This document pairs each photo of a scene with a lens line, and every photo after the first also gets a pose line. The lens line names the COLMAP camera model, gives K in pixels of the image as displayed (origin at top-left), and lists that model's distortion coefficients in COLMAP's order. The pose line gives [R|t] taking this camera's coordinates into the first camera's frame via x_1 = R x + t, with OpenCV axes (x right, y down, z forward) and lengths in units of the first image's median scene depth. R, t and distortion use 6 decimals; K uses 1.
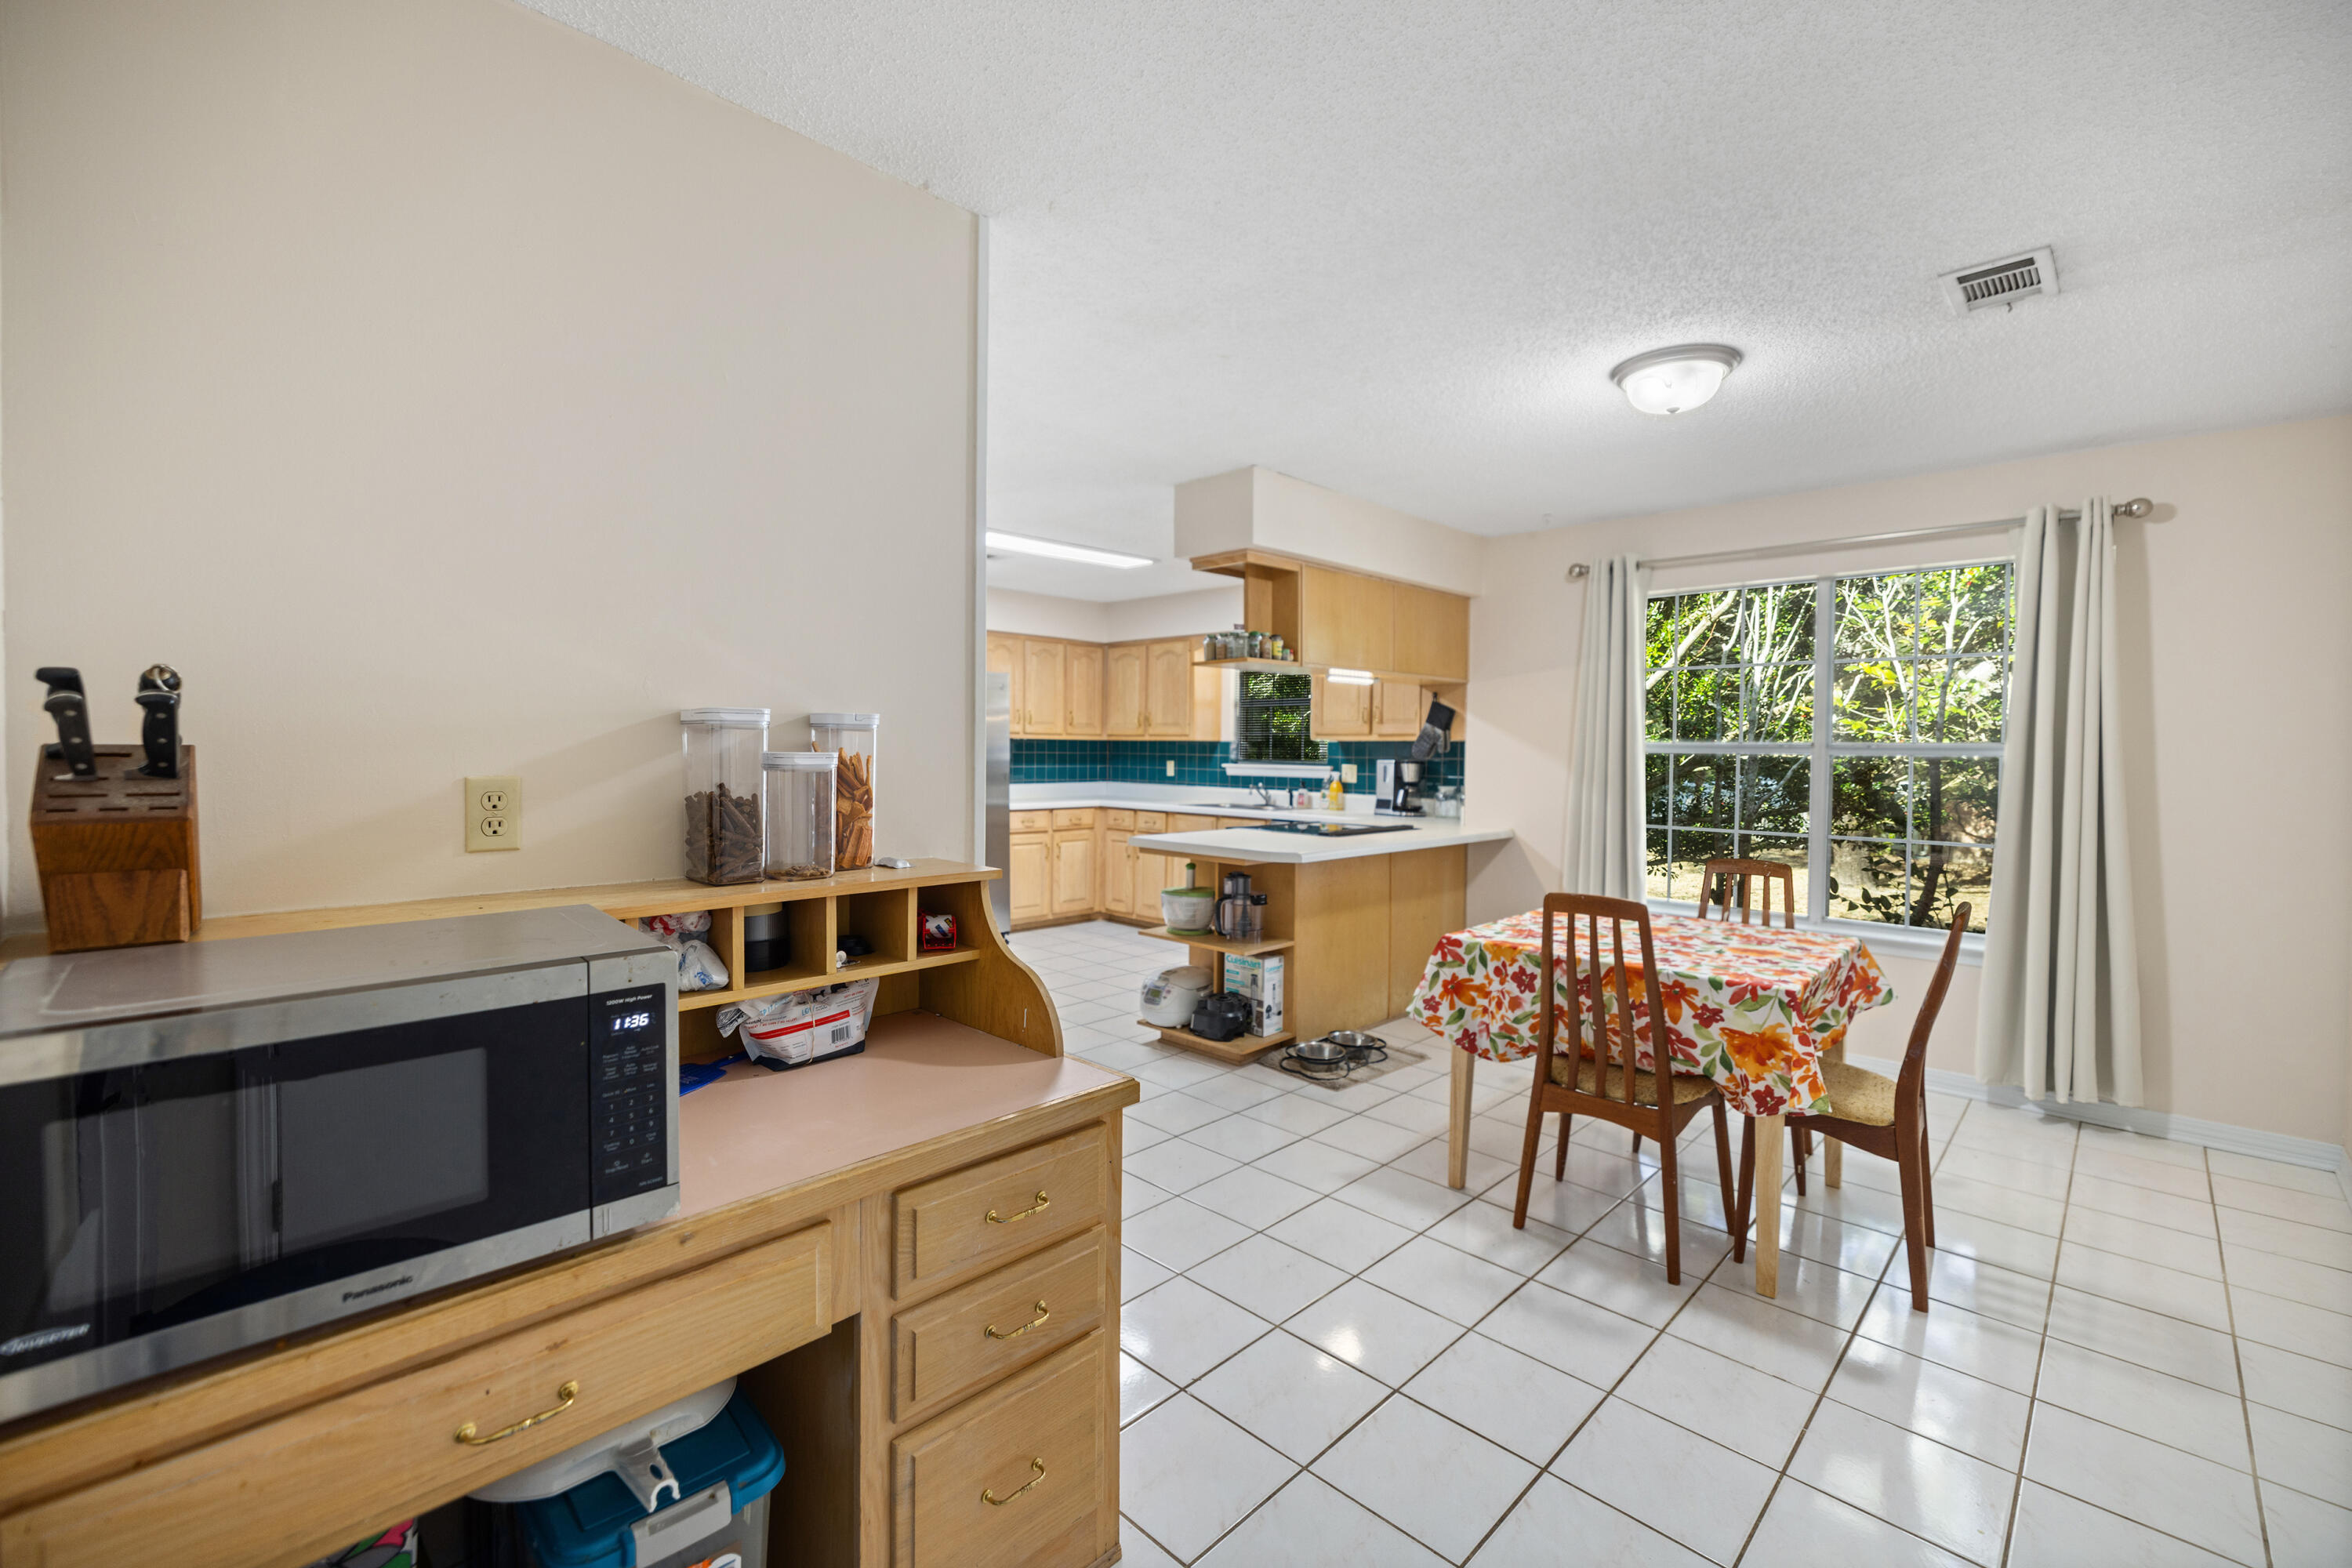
lens RADIAL K [[1028.9, 0, 1173.6], [0, 1028.9, 773.9], [0, 0, 1]] dist [0.003728, 0.000248]
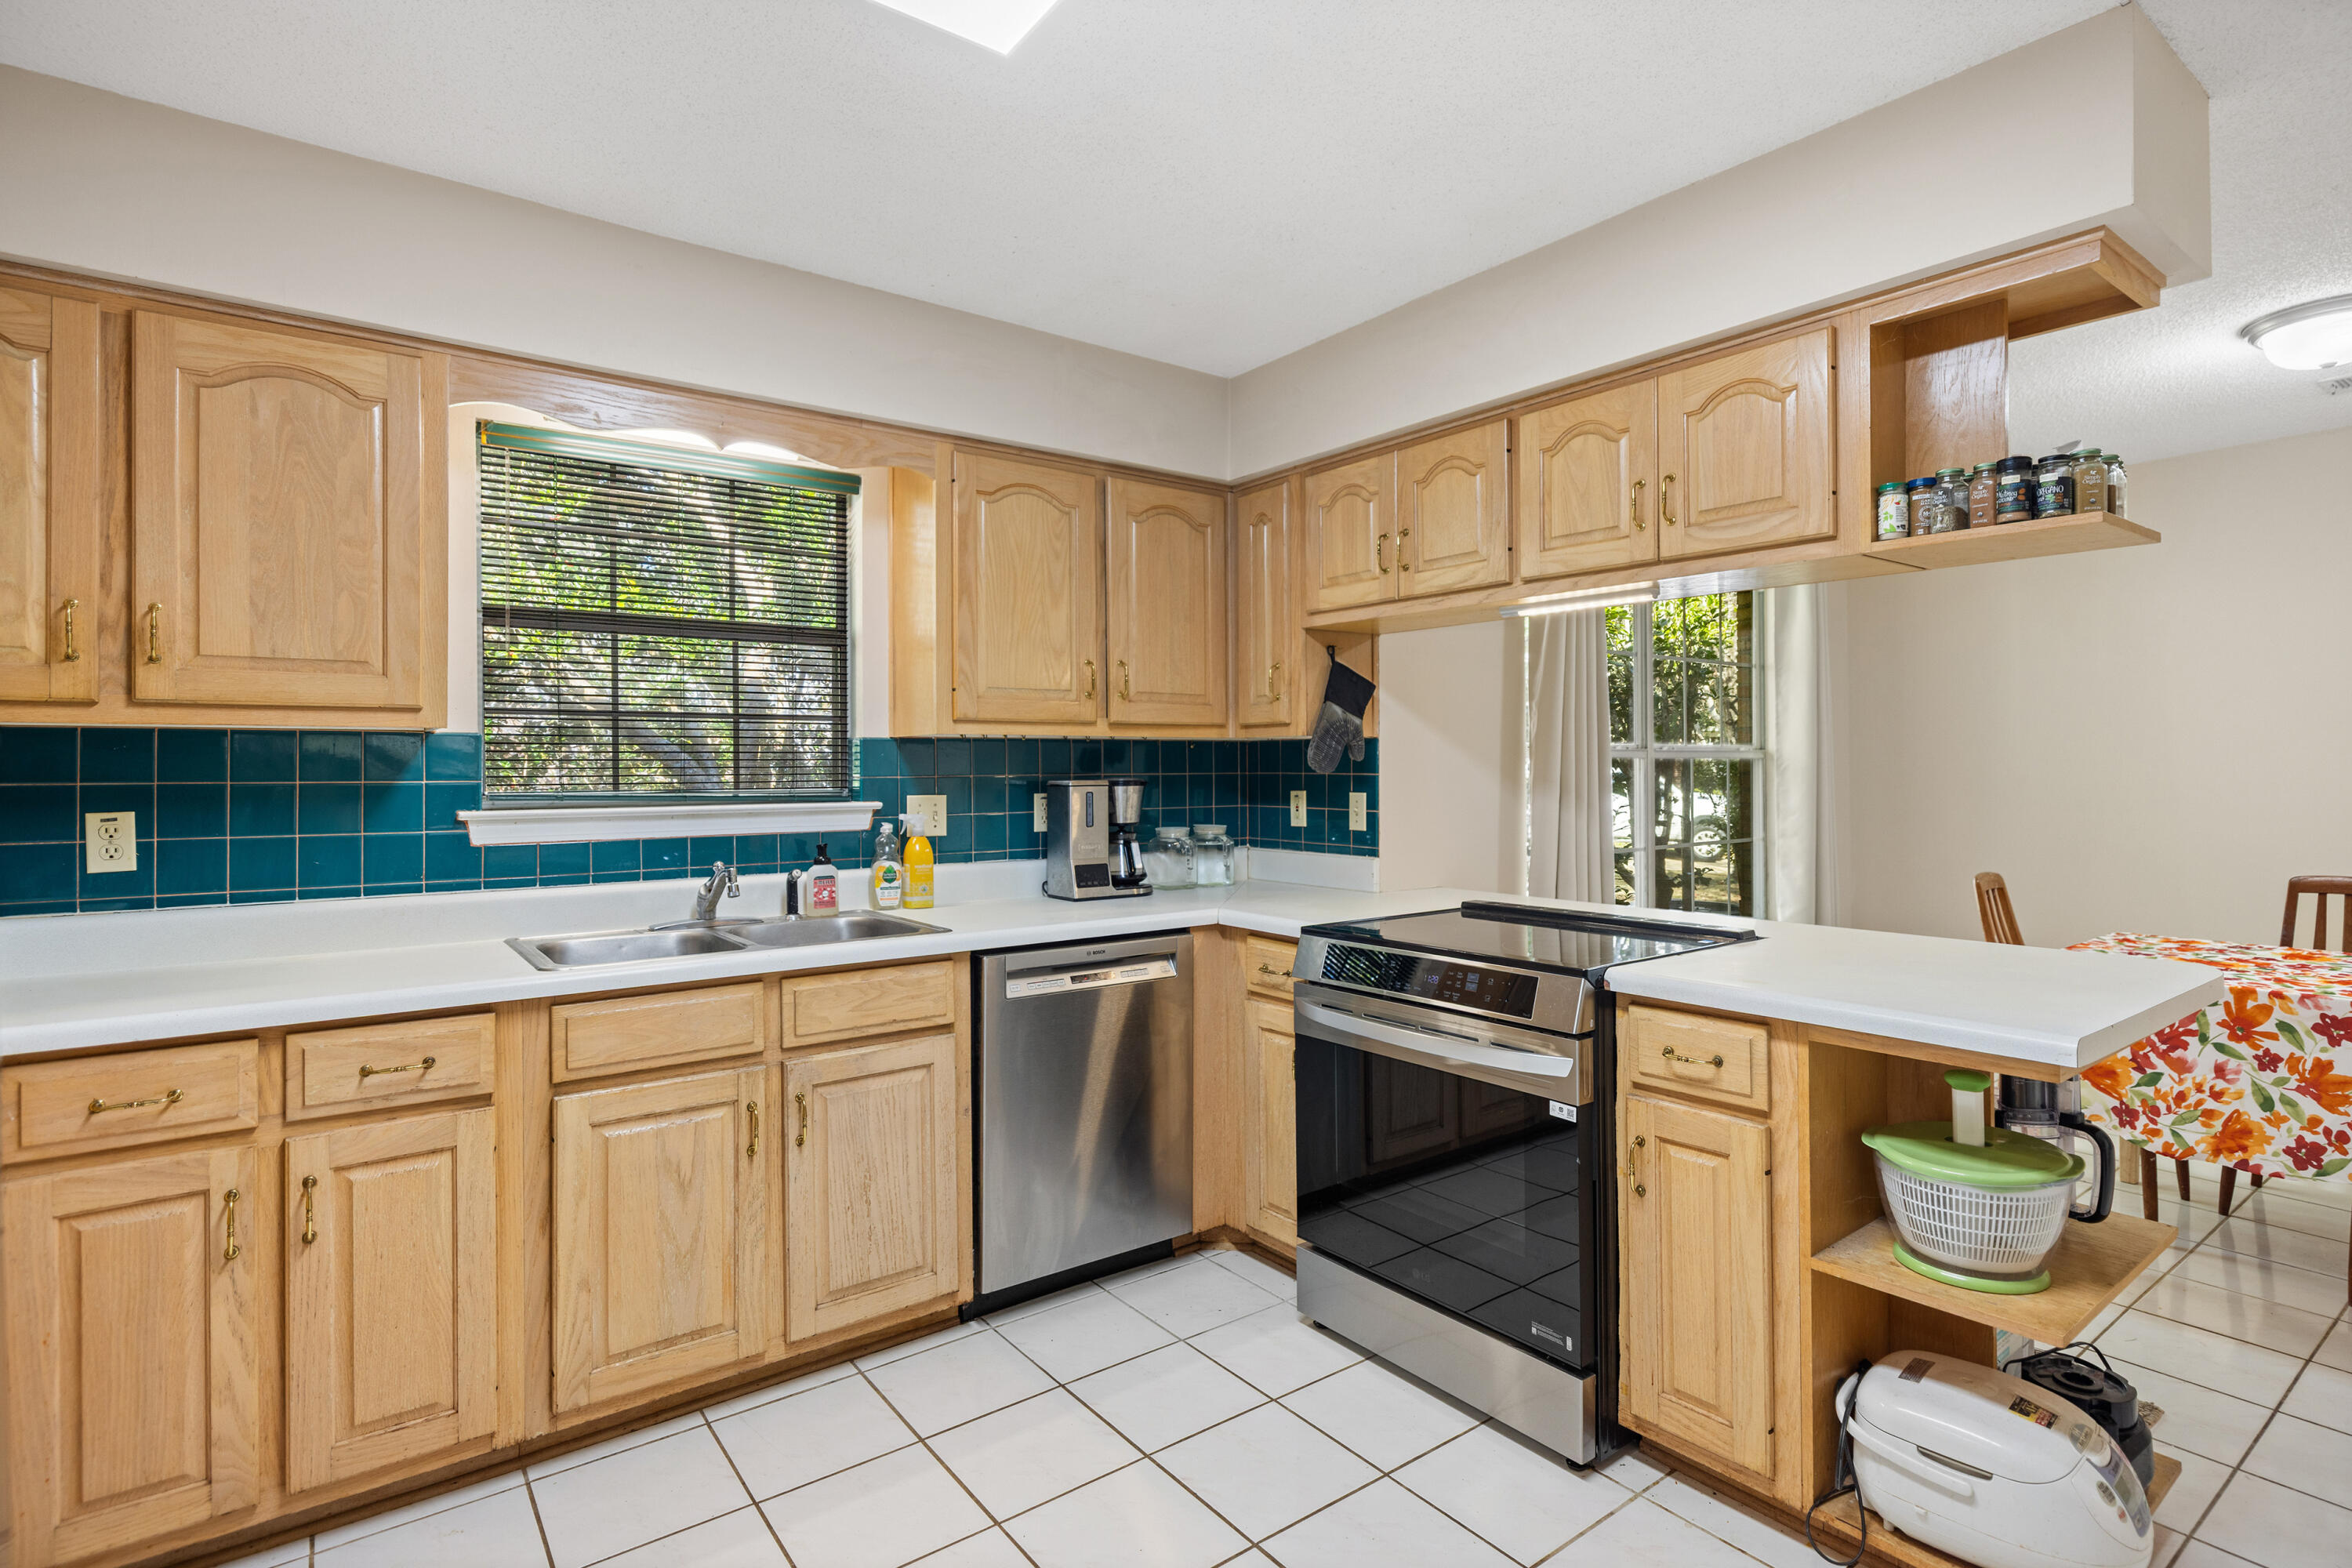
lens RADIAL K [[1156.1, 0, 1193.7], [0, 1156.1, 761.8], [0, 0, 1]] dist [-0.002981, 0.002169]
pose [[0.142434, -0.007112, 0.989779, -0.253489], [0.031183, 0.999510, 0.002694, -0.018292], [-0.989313, 0.030481, 0.142586, 0.755118]]
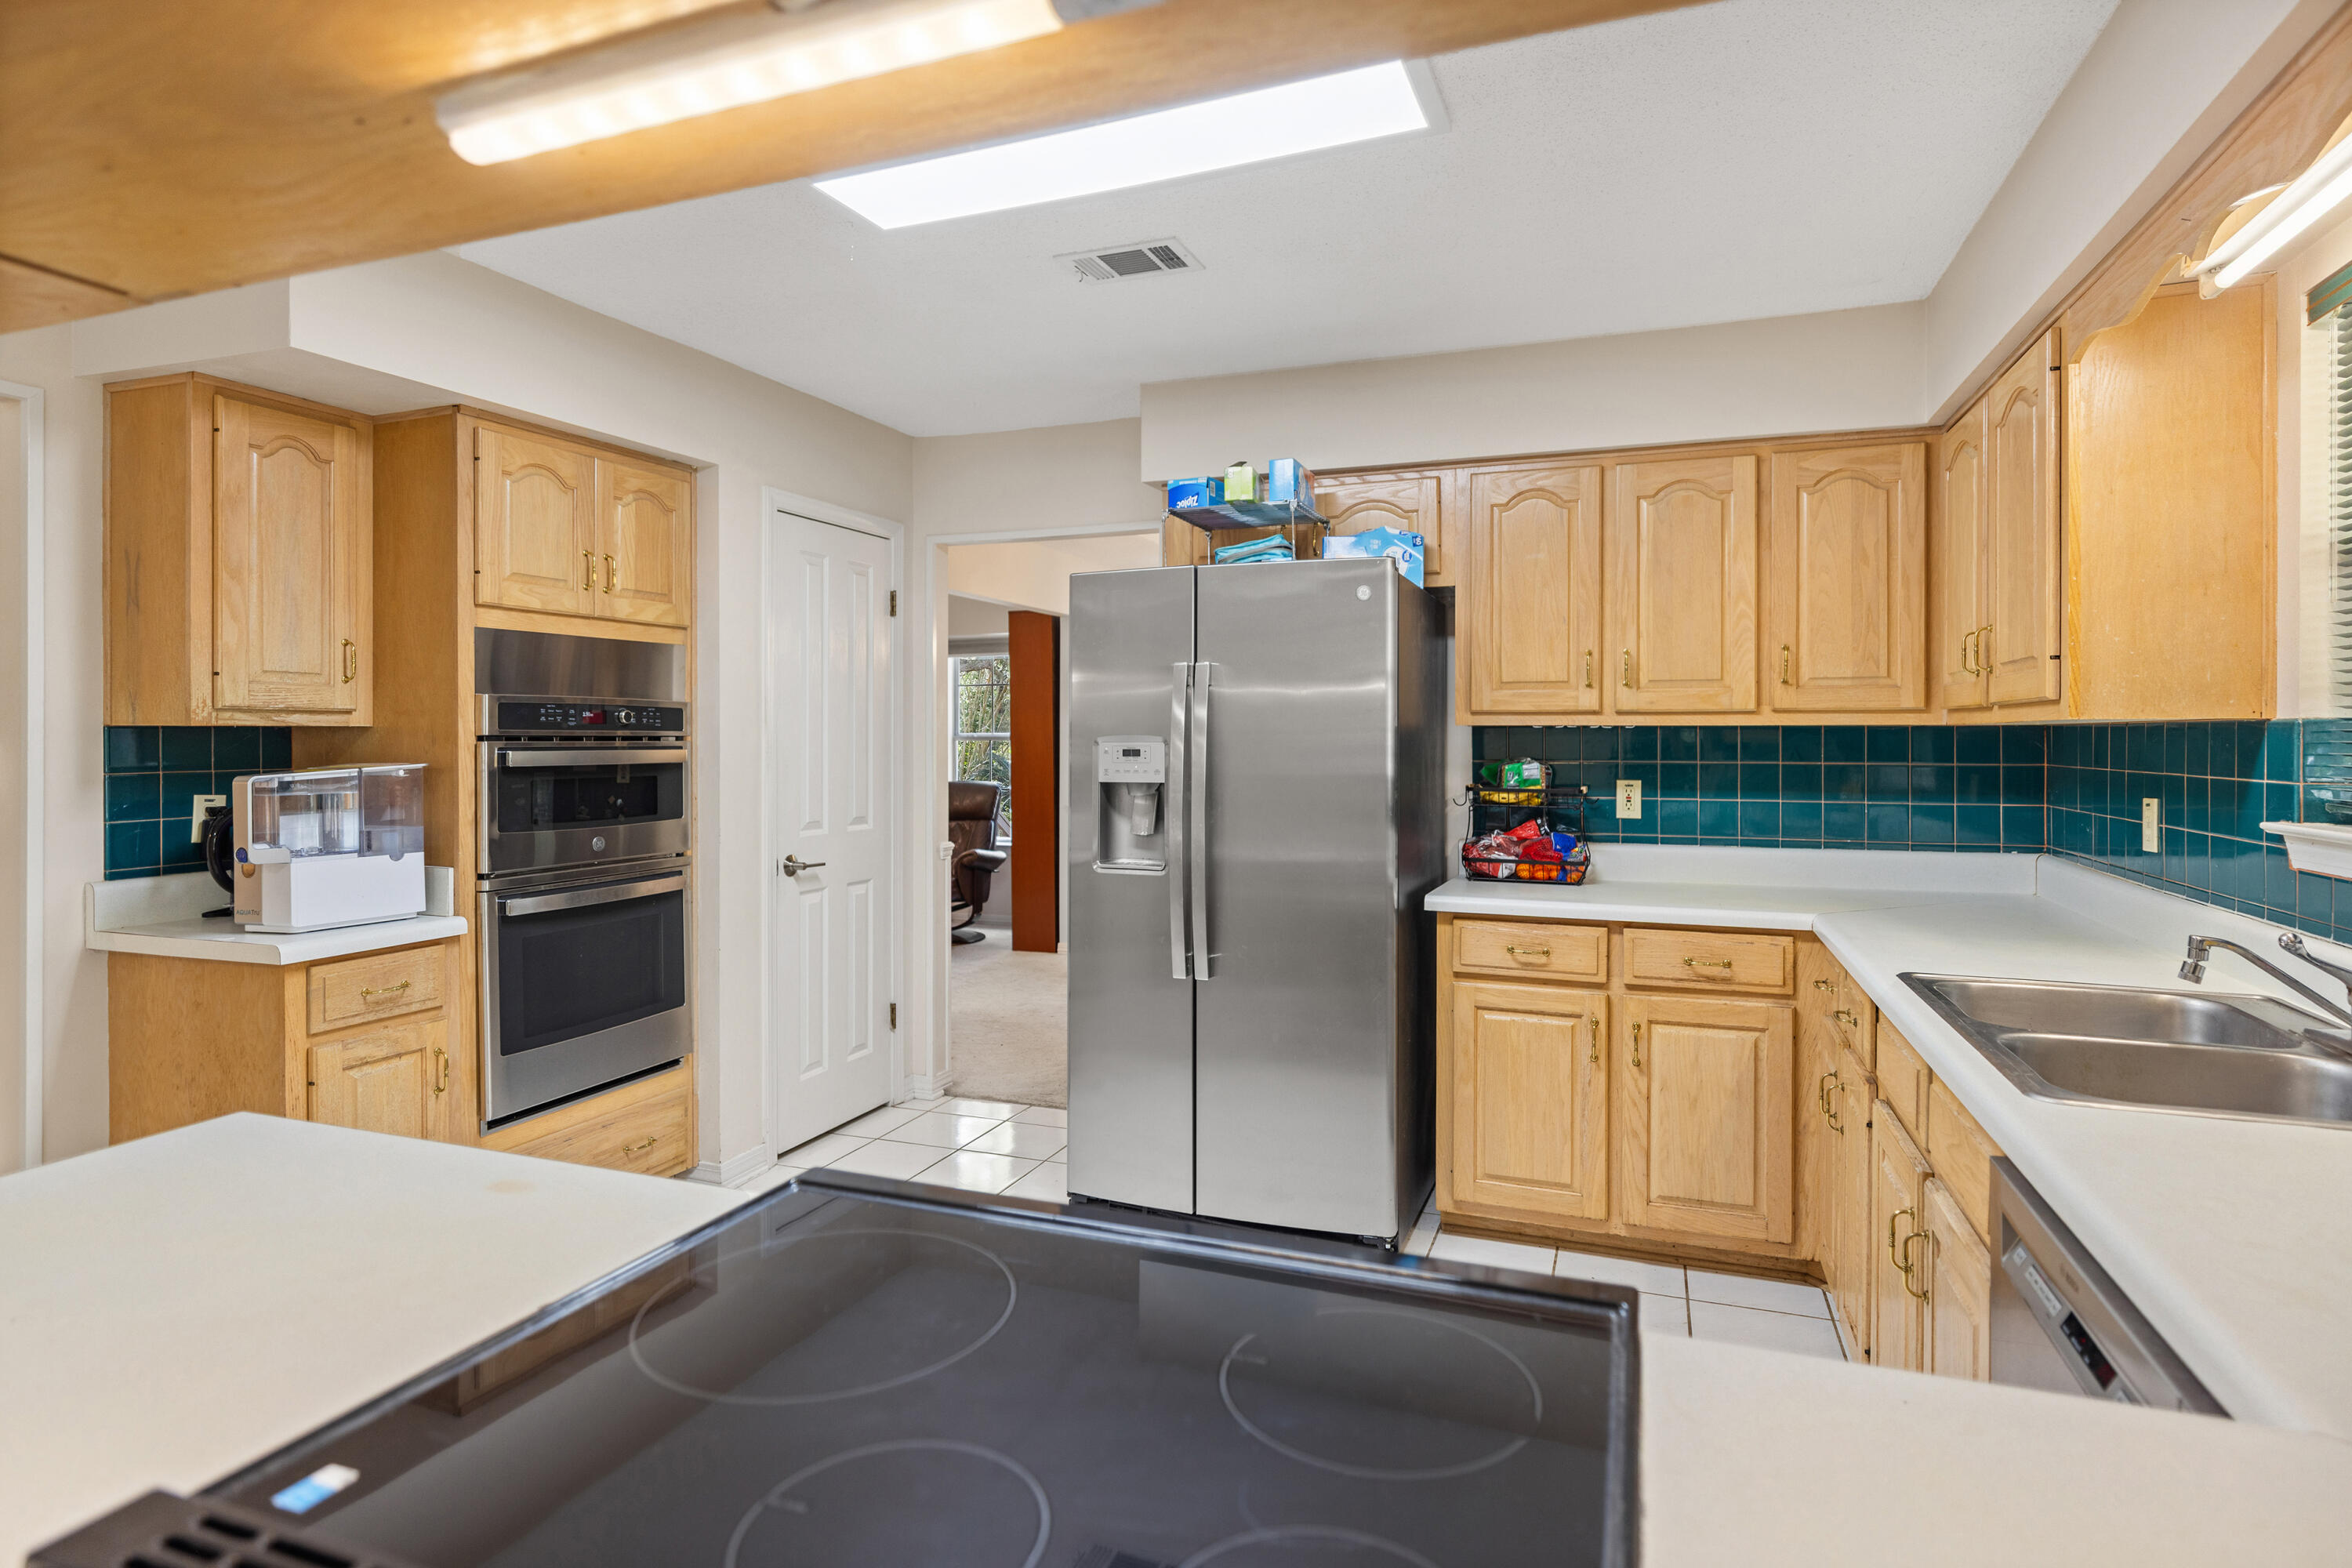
lens RADIAL K [[1236.3, 0, 1181.1], [0, 1236.3, 739.3], [0, 0, 1]] dist [-0.002804, -0.000885]
pose [[0.404201, -0.009830, -0.914618, 0.204331], [-0.018195, 0.999658, -0.018785, -0.018244], [0.914489, 0.024234, 0.403883, 0.677797]]
